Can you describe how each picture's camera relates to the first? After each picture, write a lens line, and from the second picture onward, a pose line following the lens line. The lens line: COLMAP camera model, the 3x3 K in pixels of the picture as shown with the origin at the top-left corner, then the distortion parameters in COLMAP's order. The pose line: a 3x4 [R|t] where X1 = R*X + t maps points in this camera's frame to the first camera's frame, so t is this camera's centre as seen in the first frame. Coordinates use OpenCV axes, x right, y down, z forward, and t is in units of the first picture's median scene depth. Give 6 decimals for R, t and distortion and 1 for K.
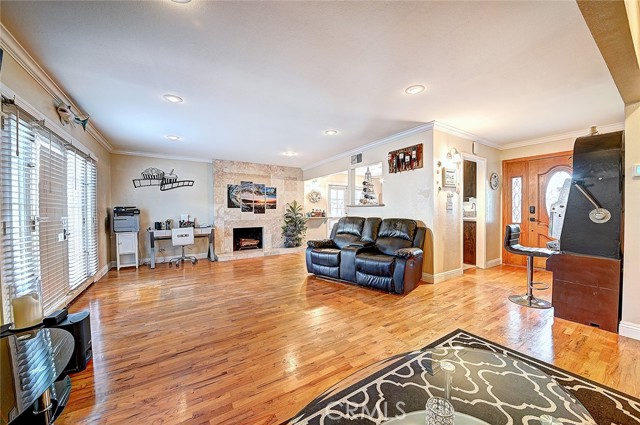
lens RADIAL K [[236.3, 0, 323.3], [0, 236.3, 215.1], [0, 0, 1]] dist [0.014175, -0.014024]
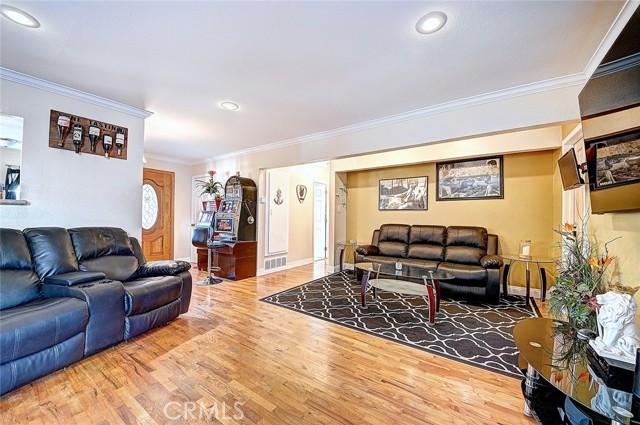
lens RADIAL K [[245.4, 0, 322.7], [0, 245.4, 214.5], [0, 0, 1]] dist [0.027467, -0.000120]
pose [[-0.377920, 0.013572, 0.925739, -0.391477], [0.006996, 0.999906, -0.011803, -0.005732], [-0.925812, 0.002016, -0.377979, 0.493518]]
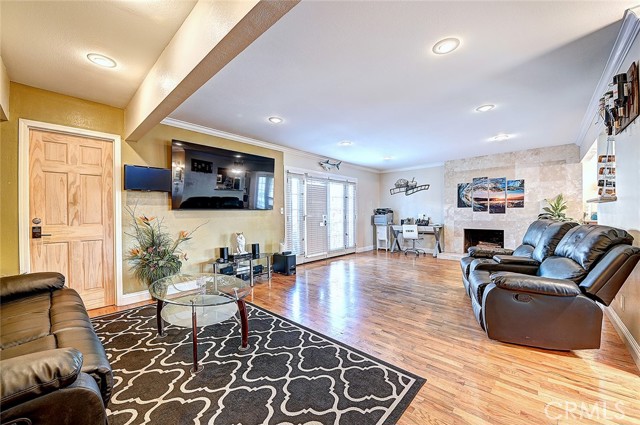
lens RADIAL K [[247.1, 0, 321.6], [0, 247.1, 214.3], [0, 0, 1]] dist [-0.002621, -0.000383]
pose [[0.245393, 0.008155, -0.969389, 0.492112], [-0.007445, 0.999951, 0.006528, -0.005106], [0.969395, 0.005615, 0.245441, 0.213091]]
